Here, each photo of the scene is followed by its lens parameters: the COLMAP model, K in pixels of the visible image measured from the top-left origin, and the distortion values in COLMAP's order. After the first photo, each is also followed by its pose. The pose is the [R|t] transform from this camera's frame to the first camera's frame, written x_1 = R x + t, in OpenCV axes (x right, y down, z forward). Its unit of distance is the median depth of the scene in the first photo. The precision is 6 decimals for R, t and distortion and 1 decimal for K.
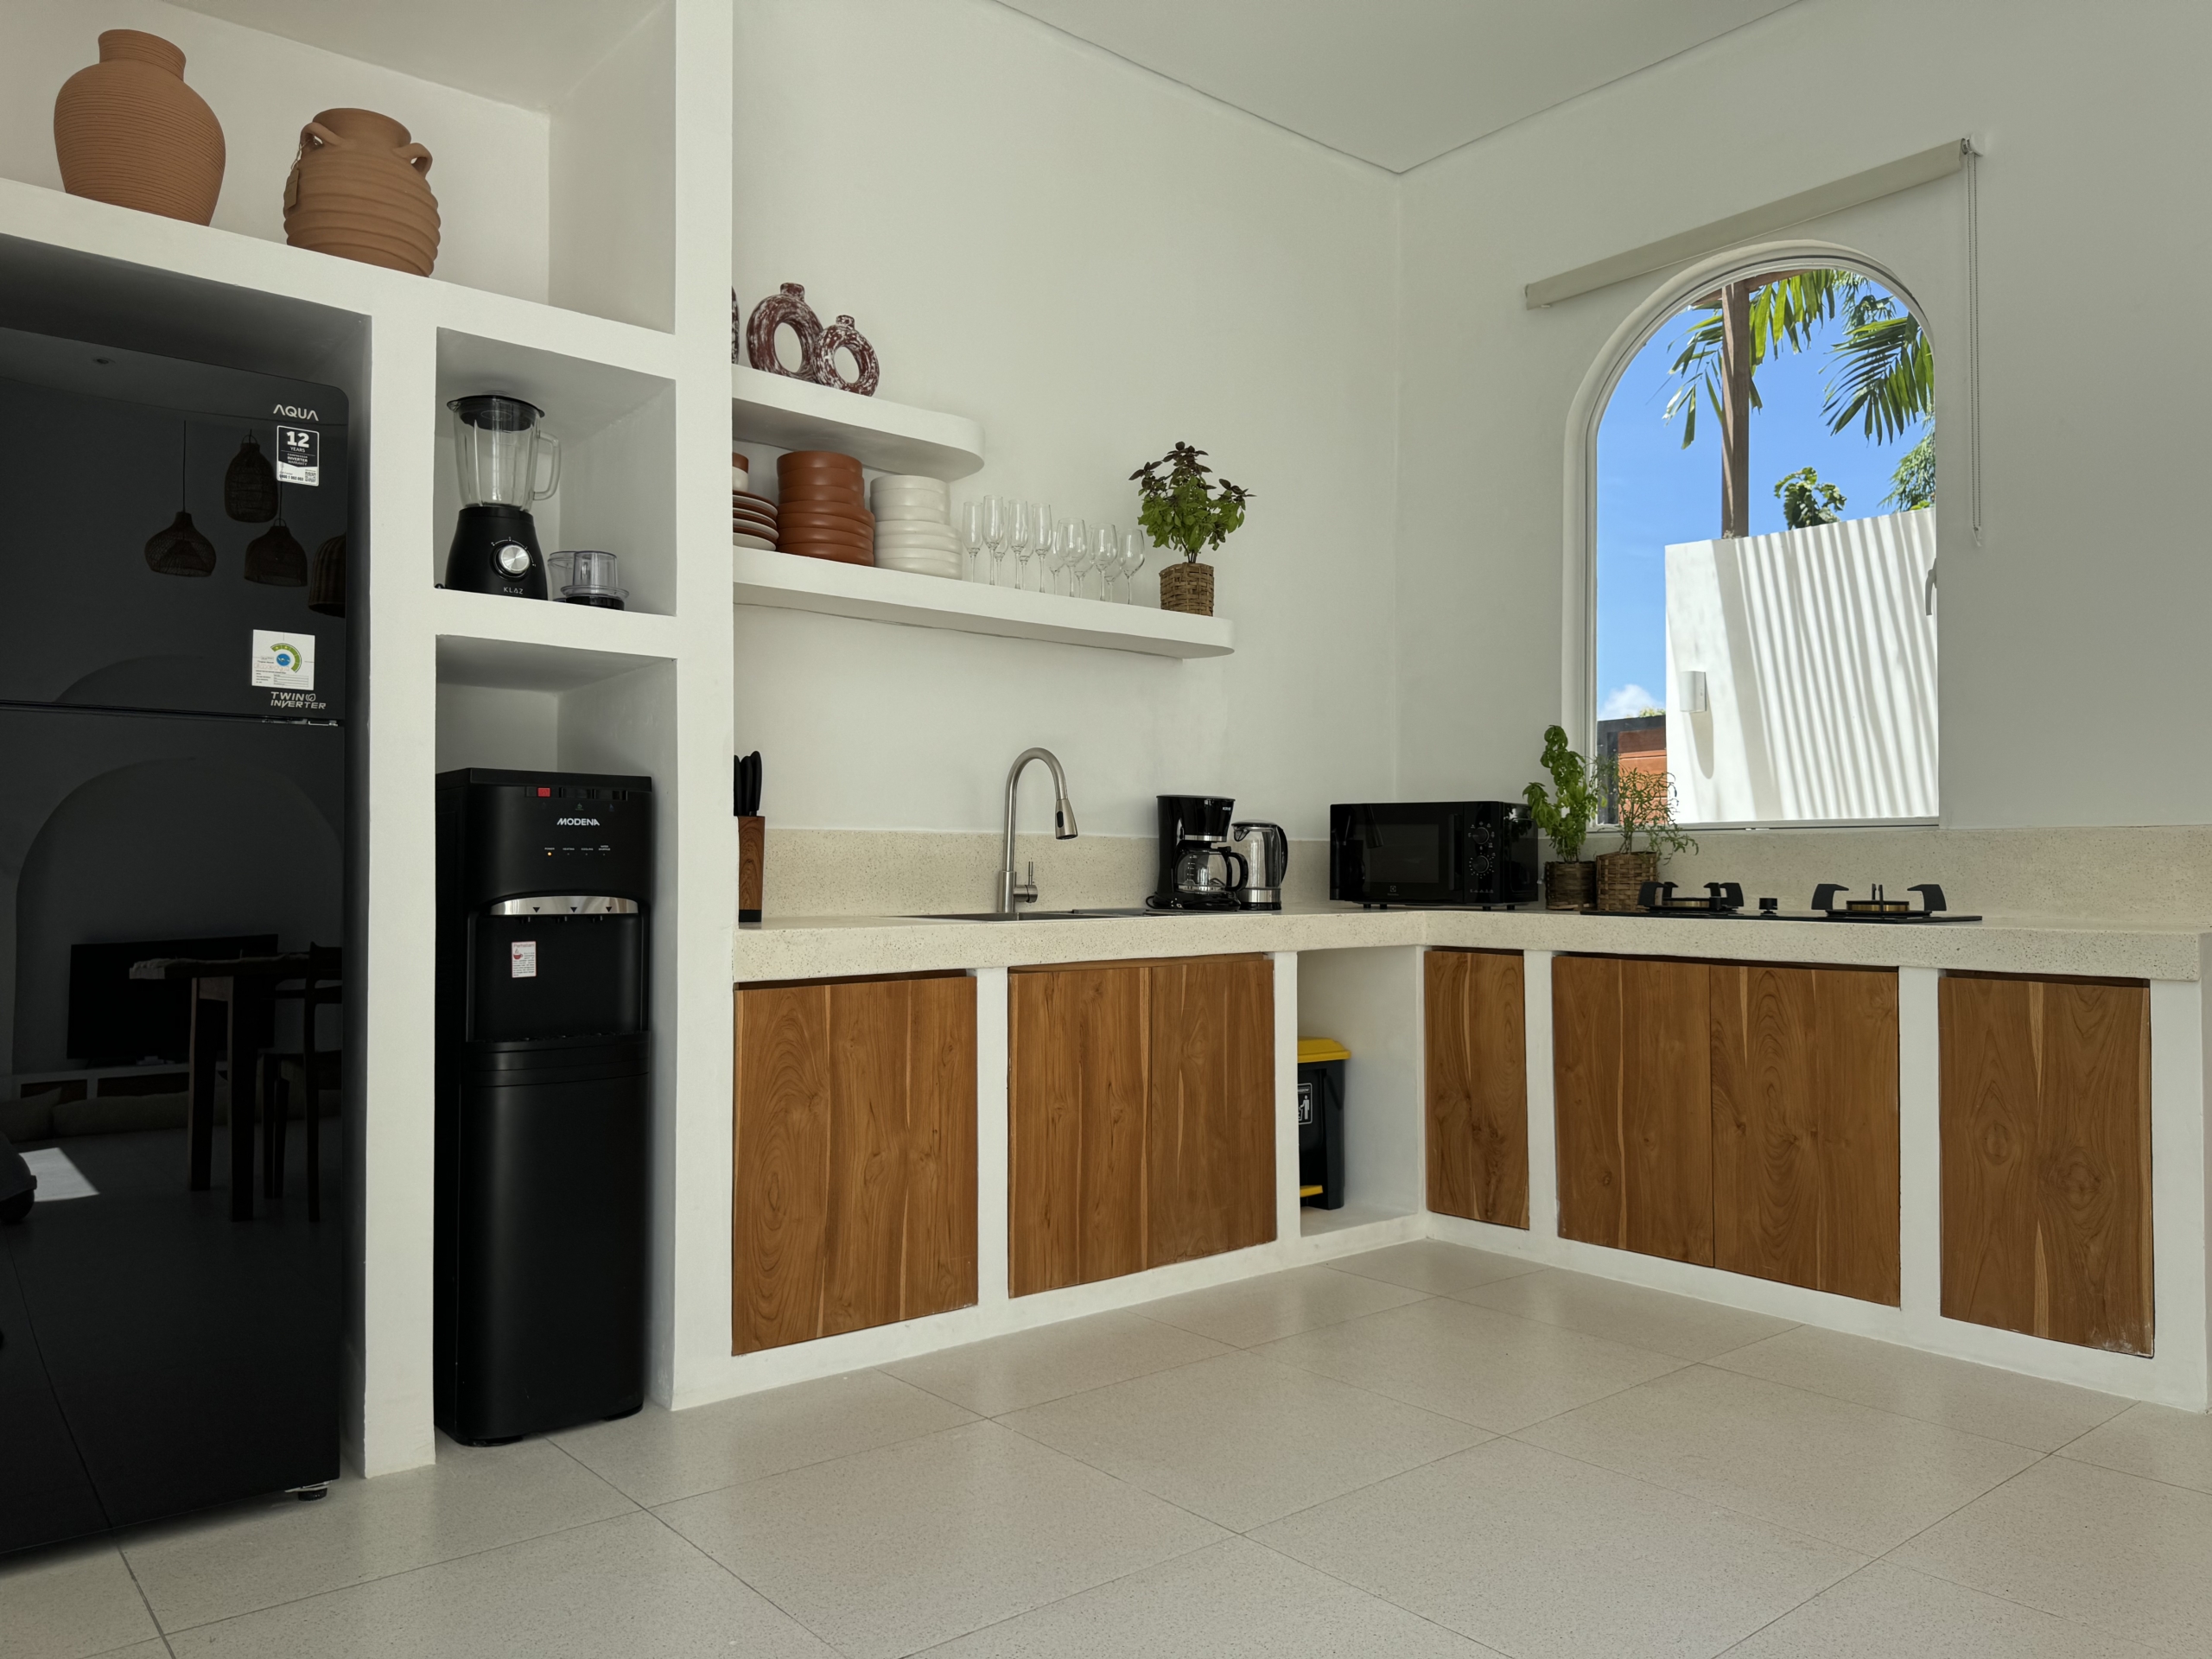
lens RADIAL K [[1575.0, 0, 1090.3], [0, 1575.0, 828.8], [0, 0, 1]] dist [0.049842, -0.055977]
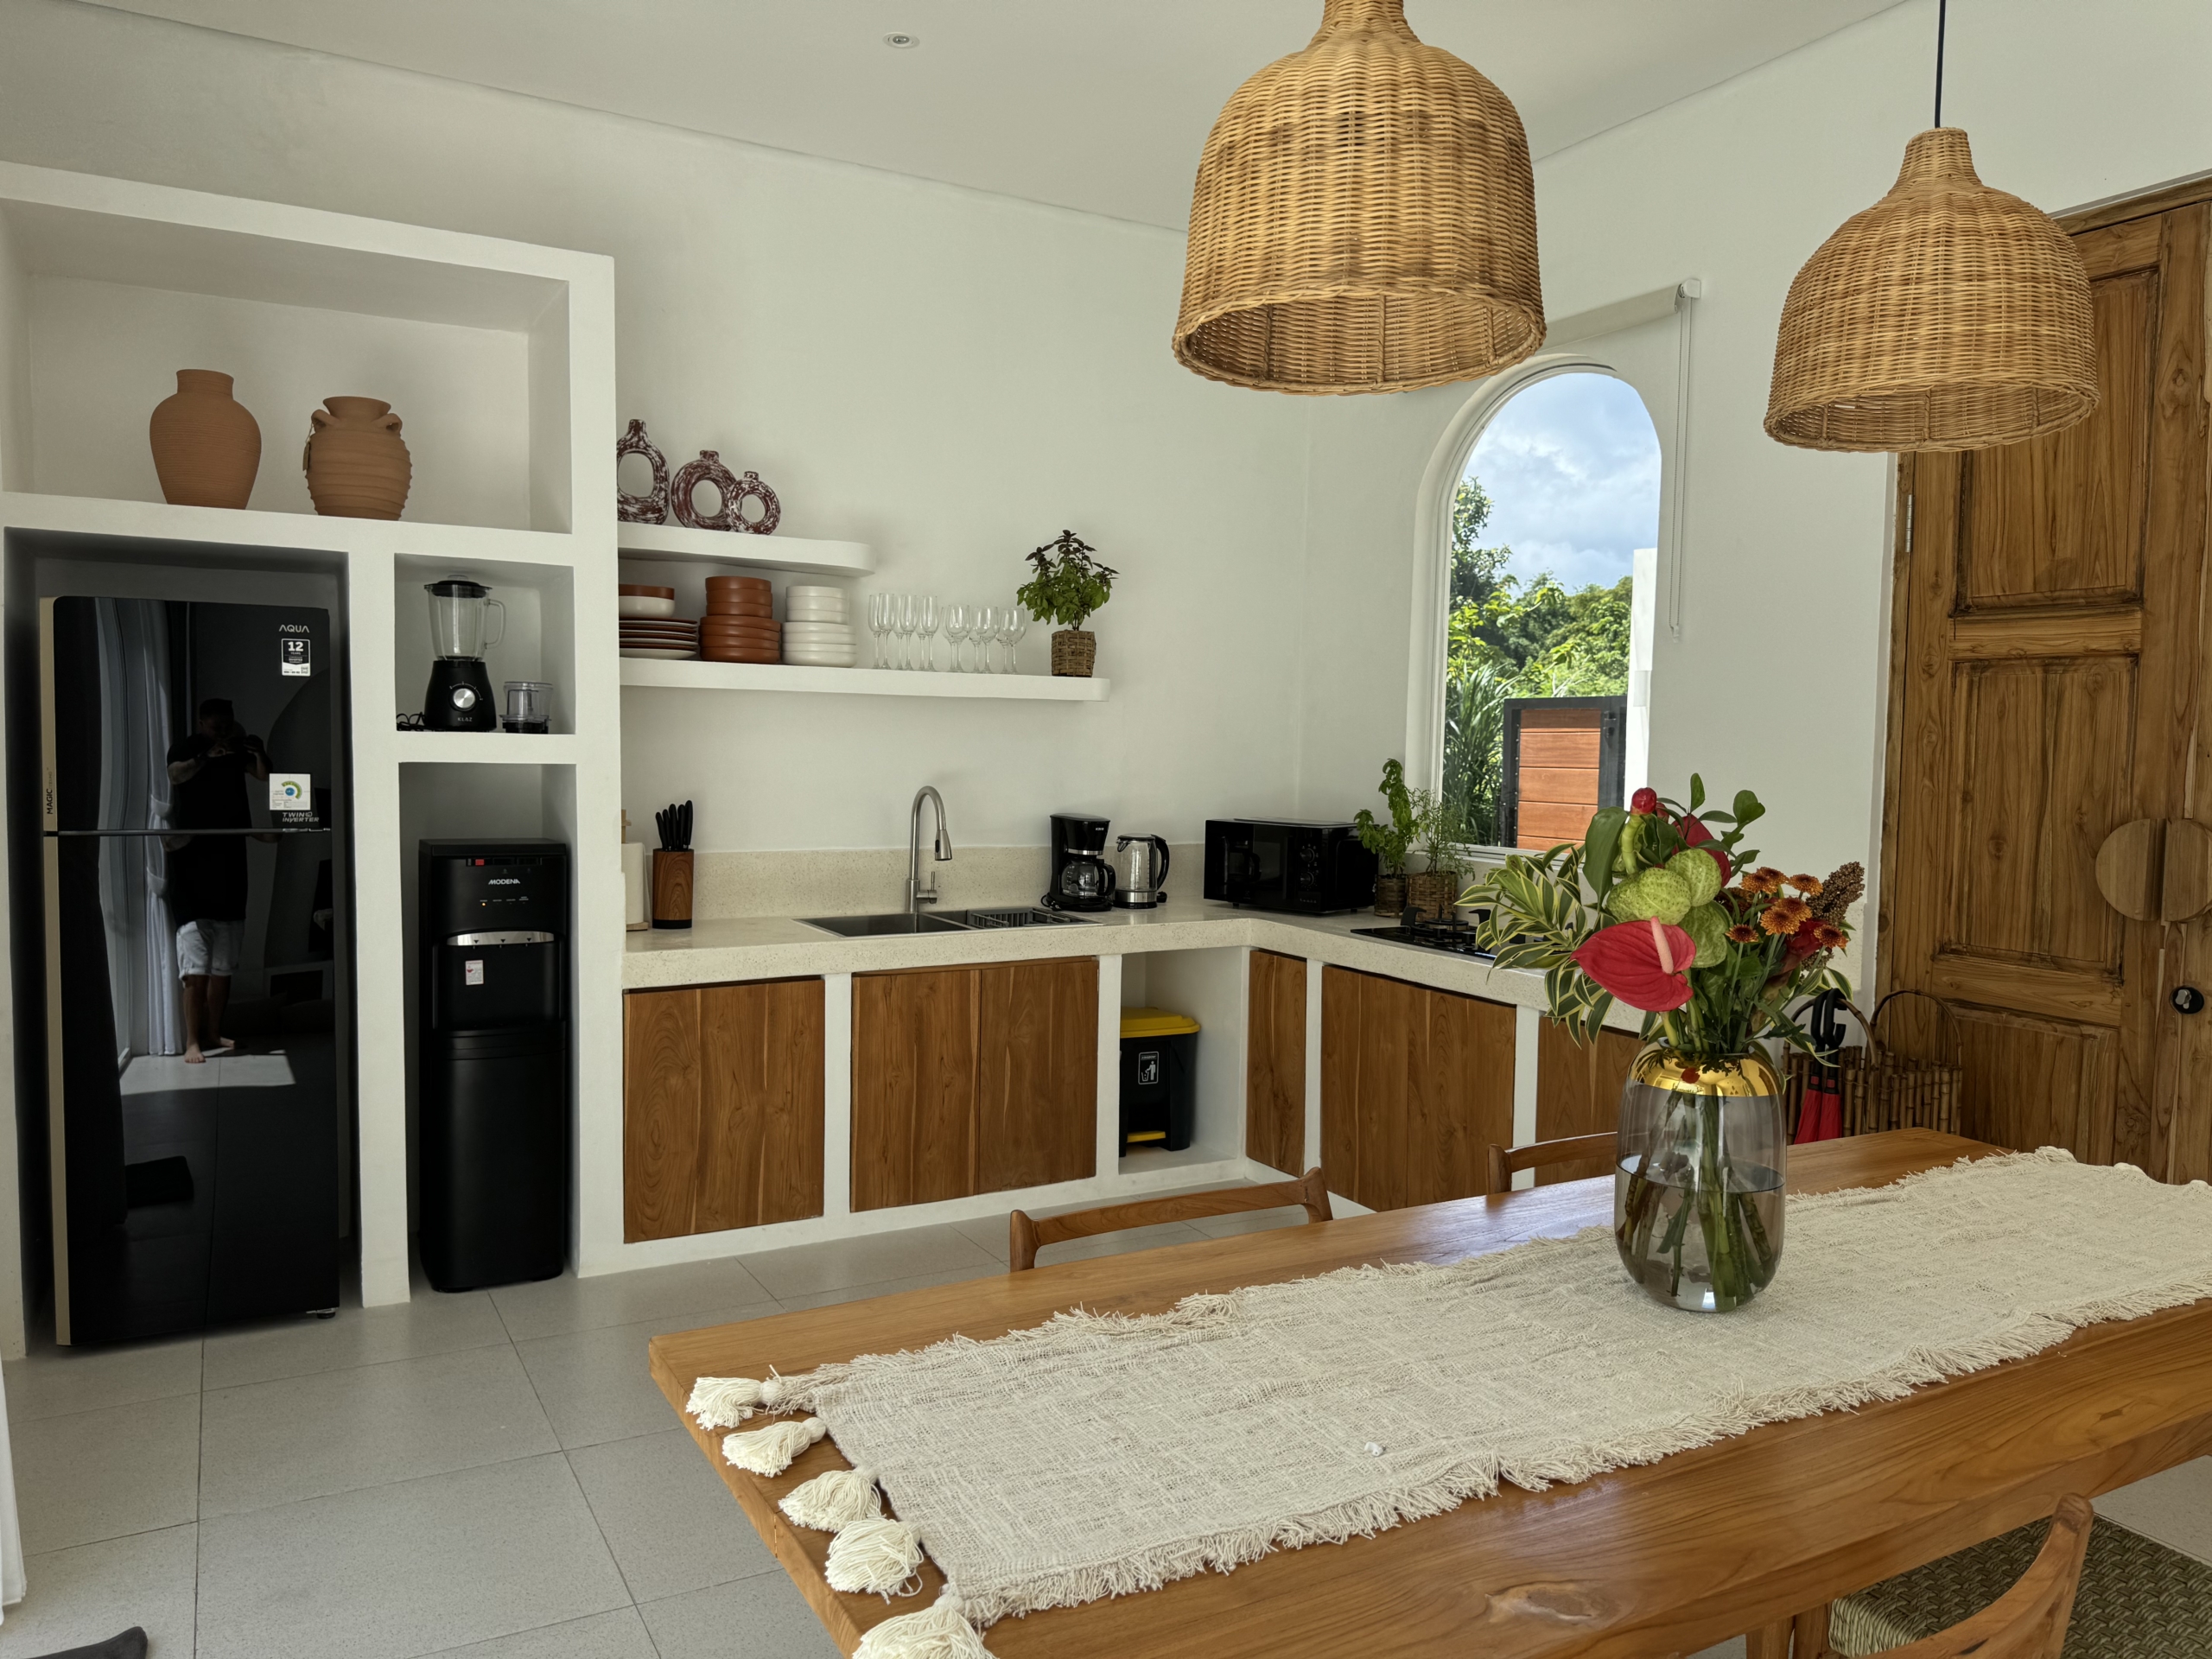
lens RADIAL K [[1575.0, 0, 1112.9], [0, 1575.0, 825.6], [0, 0, 1]] dist [0.049842, -0.055977]
pose [[0.981754, 0.024644, -0.188551, 0.405162], [-0.008000, 0.996042, 0.088528, -0.153773], [0.189986, -0.085405, 0.978065, -0.258526]]
